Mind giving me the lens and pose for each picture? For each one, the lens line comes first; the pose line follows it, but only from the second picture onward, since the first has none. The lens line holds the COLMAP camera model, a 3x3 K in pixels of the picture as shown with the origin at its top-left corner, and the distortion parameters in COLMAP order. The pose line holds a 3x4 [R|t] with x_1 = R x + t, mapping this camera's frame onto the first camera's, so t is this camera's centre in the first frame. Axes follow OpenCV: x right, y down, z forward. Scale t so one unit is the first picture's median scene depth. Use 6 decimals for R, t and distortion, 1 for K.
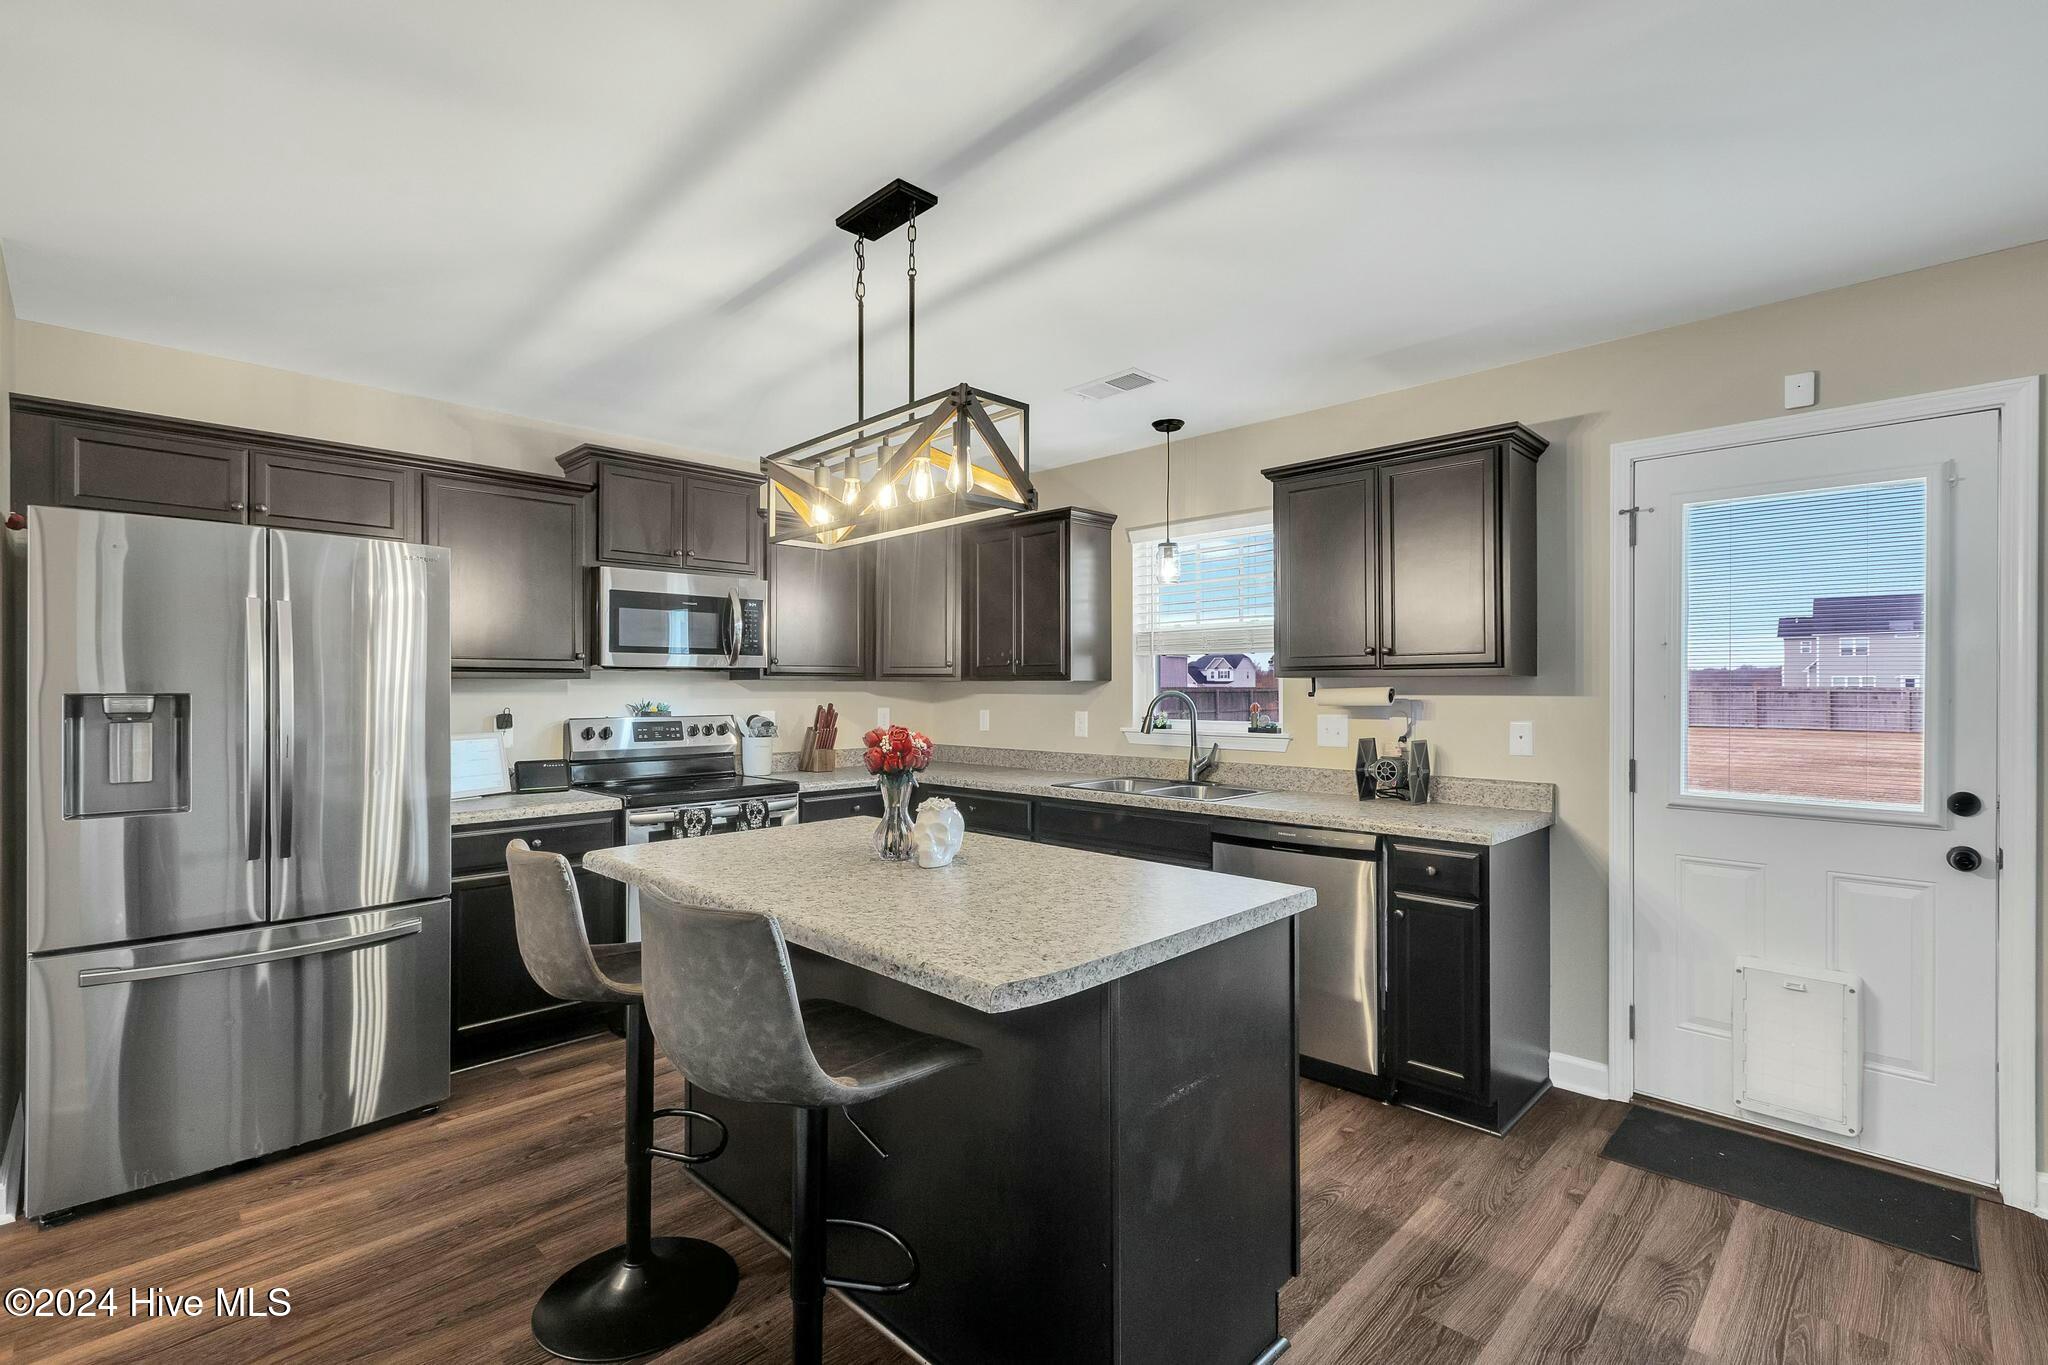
lens RADIAL K [[921.4, 0, 1033.4], [0, 921.4, 690.0], [0, 0, 1]] dist [0.001110, -0.000415]
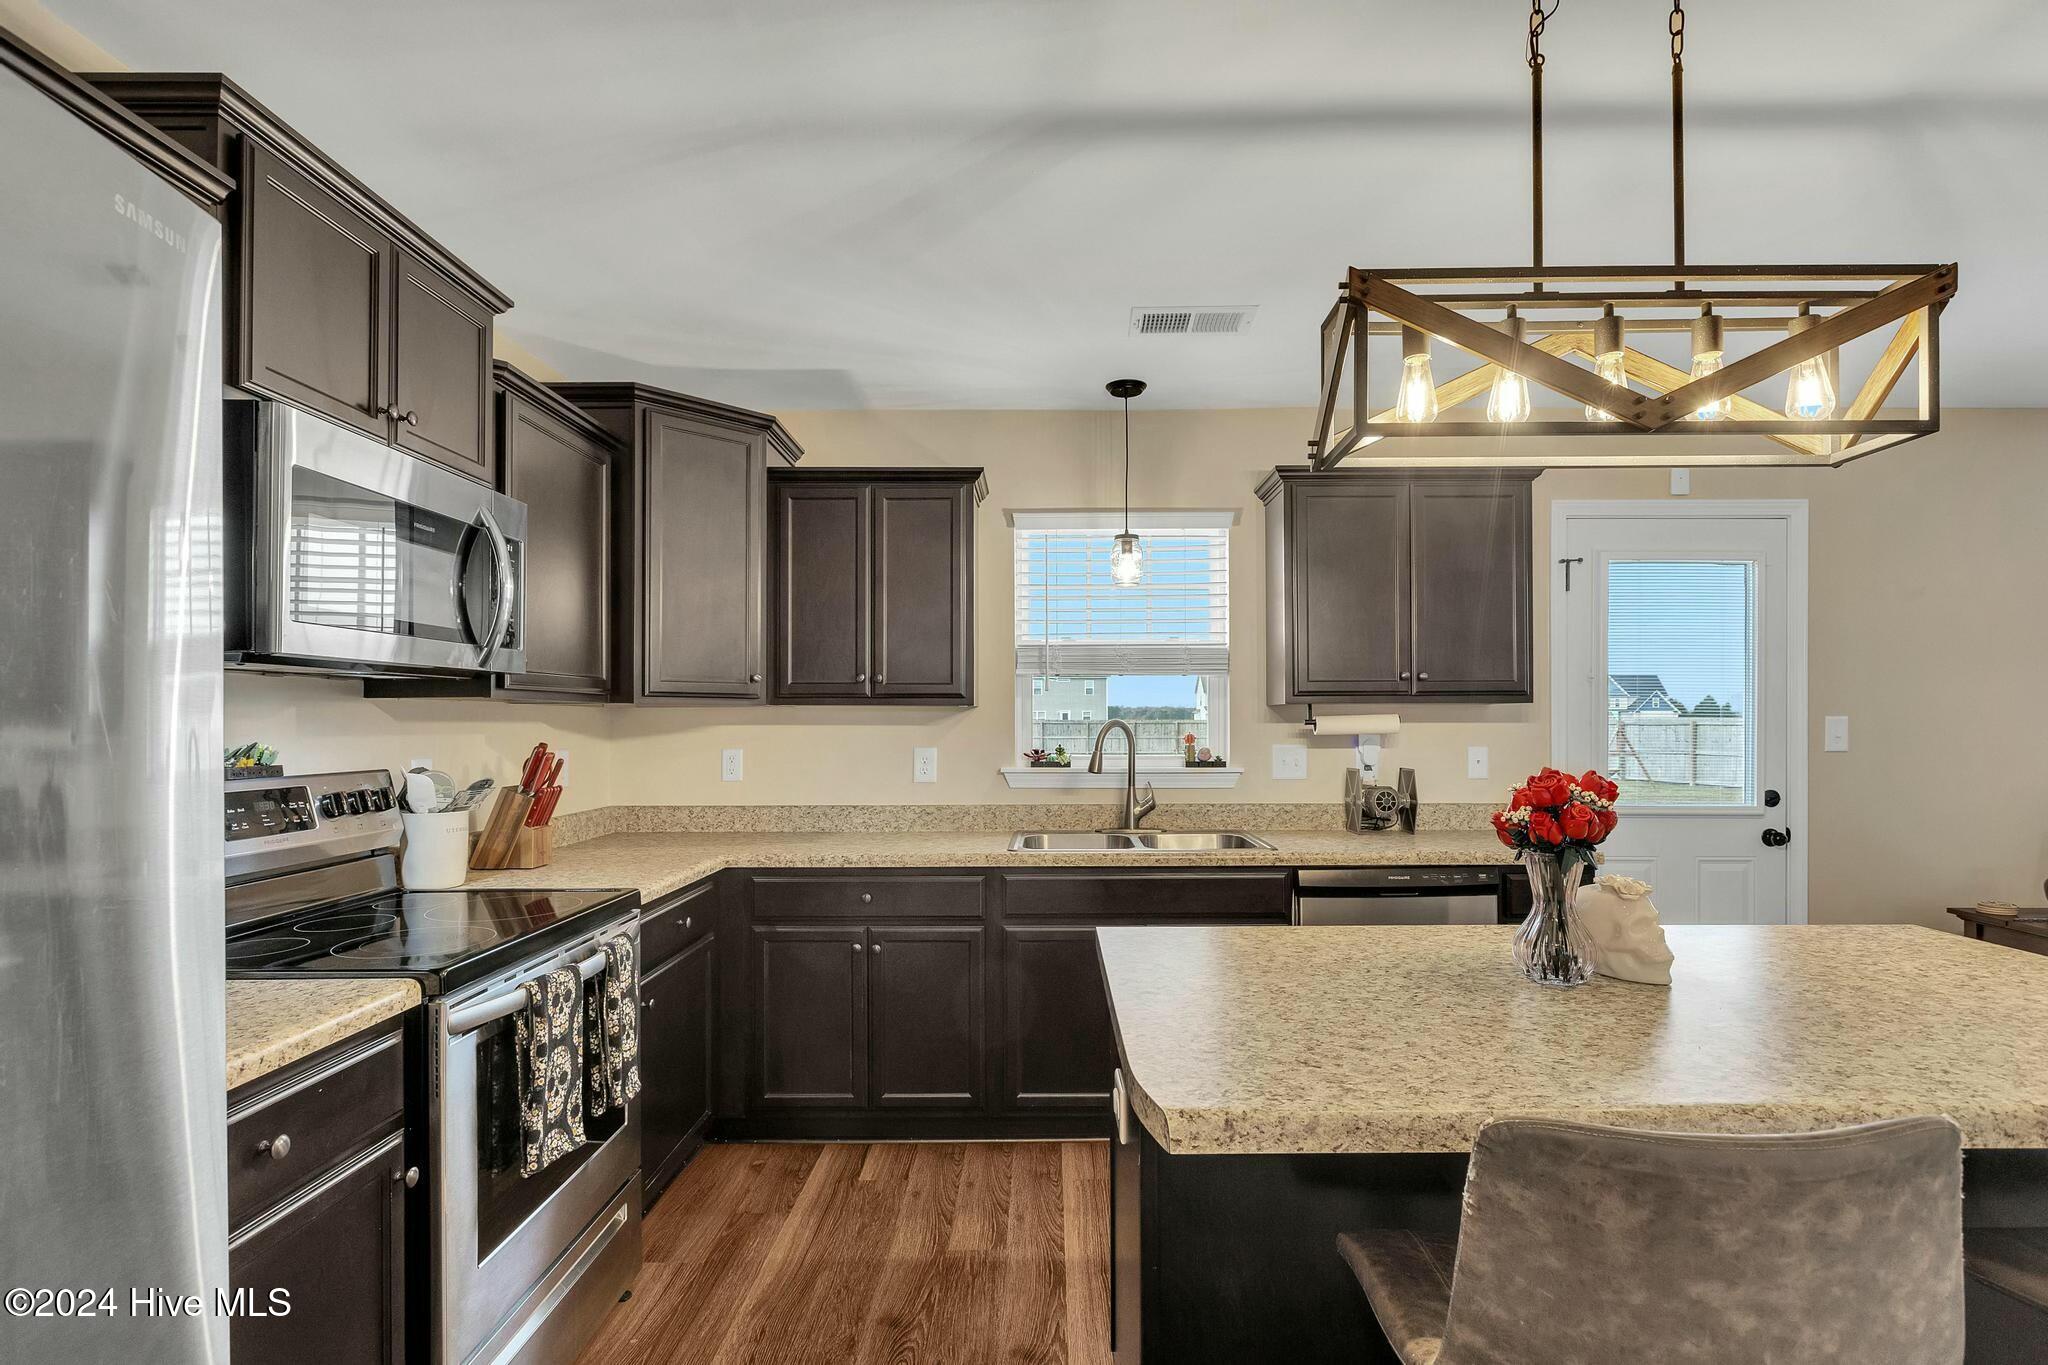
lens RADIAL K [[963.9, 0, 1042.2], [0, 963.9, 719.1], [0, 0, 1]] dist [-0.009721, -0.000145]
pose [[0.718988, -0.000747, 0.695022, -0.495158], [0.001396, 0.999999, -0.000369, 0.001547], [-0.695021, 0.001235, 0.718989, 0.450765]]
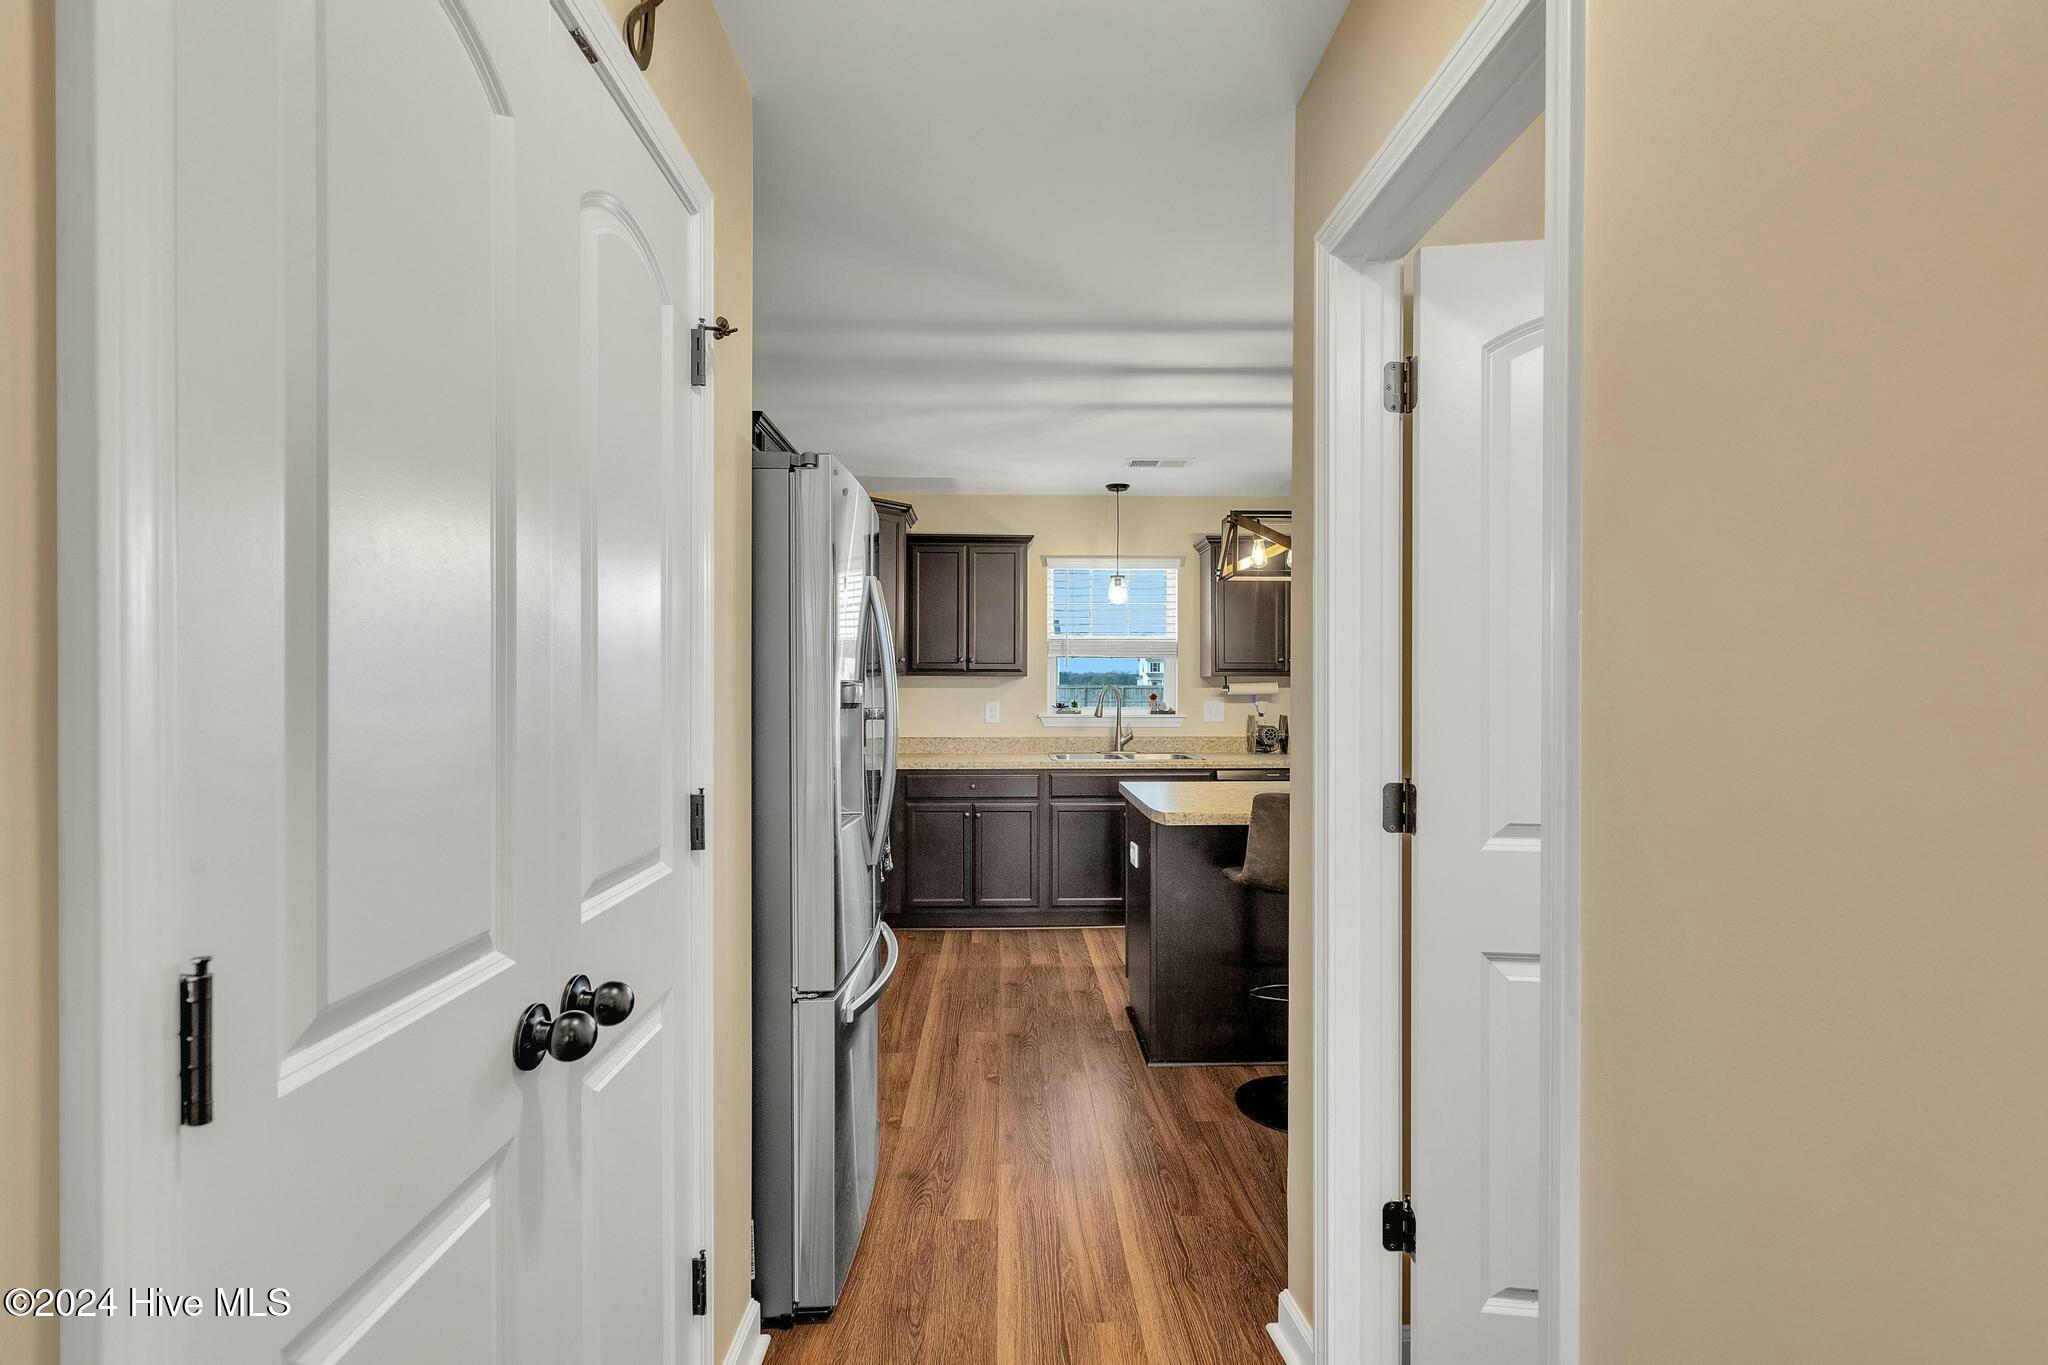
lens RADIAL K [[910.8, 0, 1027.3], [0, 910.8, 693.6], [0, 0, 1]] dist [0.003418, -0.000697]
pose [[0.692116, -0.005795, 0.721763, -0.915333], [-0.002130, 0.999947, 0.010070, 0.001020], [-0.721783, -0.008507, 0.692067, 0.173478]]
